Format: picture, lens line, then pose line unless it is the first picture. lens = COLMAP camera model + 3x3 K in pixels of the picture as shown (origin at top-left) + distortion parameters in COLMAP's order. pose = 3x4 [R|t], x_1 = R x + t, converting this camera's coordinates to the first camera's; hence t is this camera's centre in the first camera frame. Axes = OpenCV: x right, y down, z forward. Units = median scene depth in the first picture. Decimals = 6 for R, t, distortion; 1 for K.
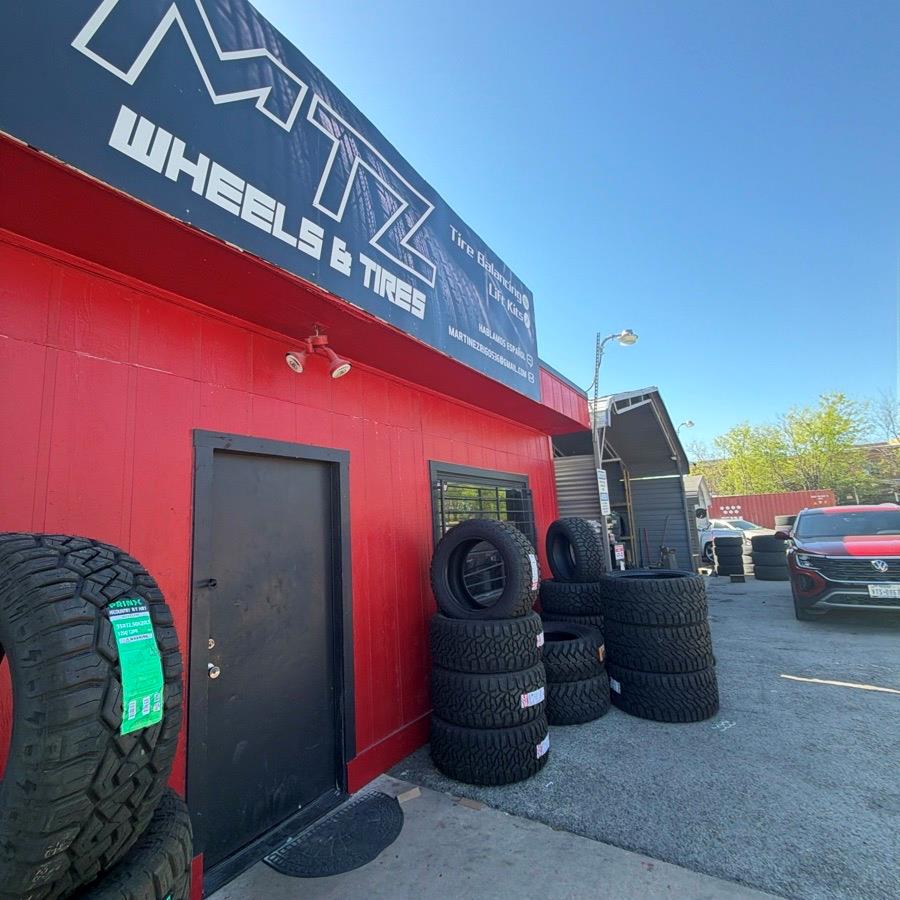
lens RADIAL K [[478.8, 0, 448.0], [0, 478.8, 449.1], [0, 0, 1]] dist [0.003796, -0.001069]
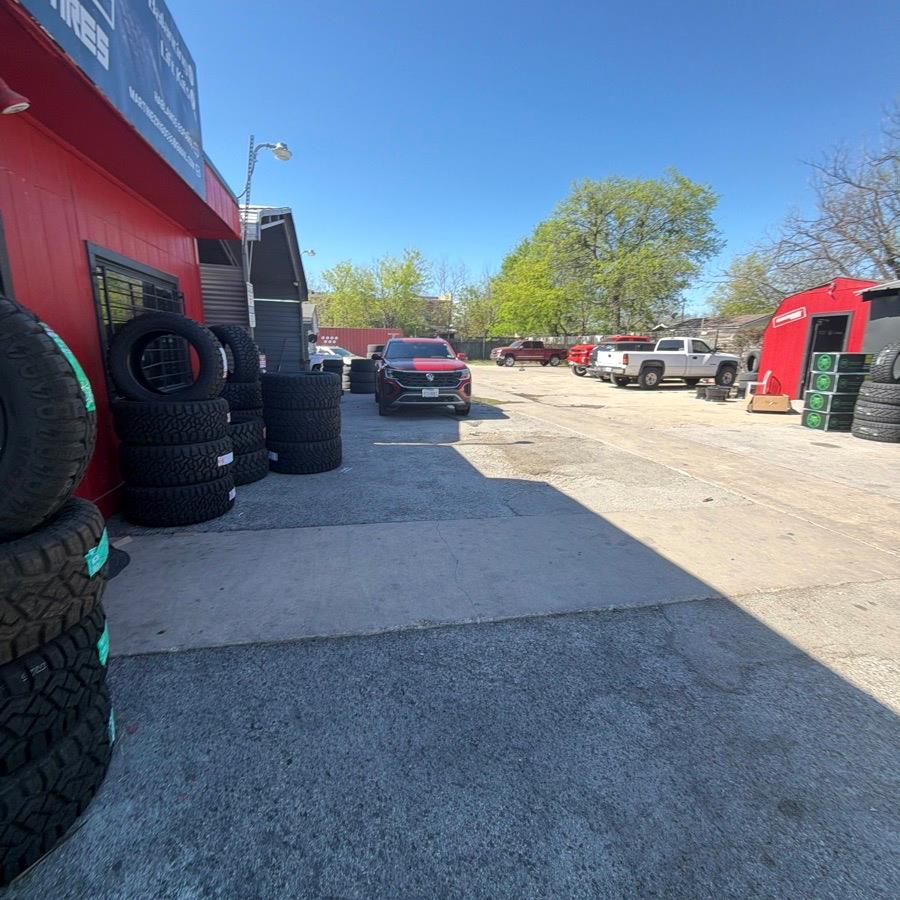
lens RADIAL K [[478.8, 0, 449.9], [0, 478.8, 449.7], [0, 0, 1]] dist [0.003796, -0.001069]
pose [[0.708879, -0.087462, 0.699886, -0.150422], [-0.164230, 0.944541, 0.284376, 0.017954], [-0.685944, -0.316531, 0.655202, -0.122092]]
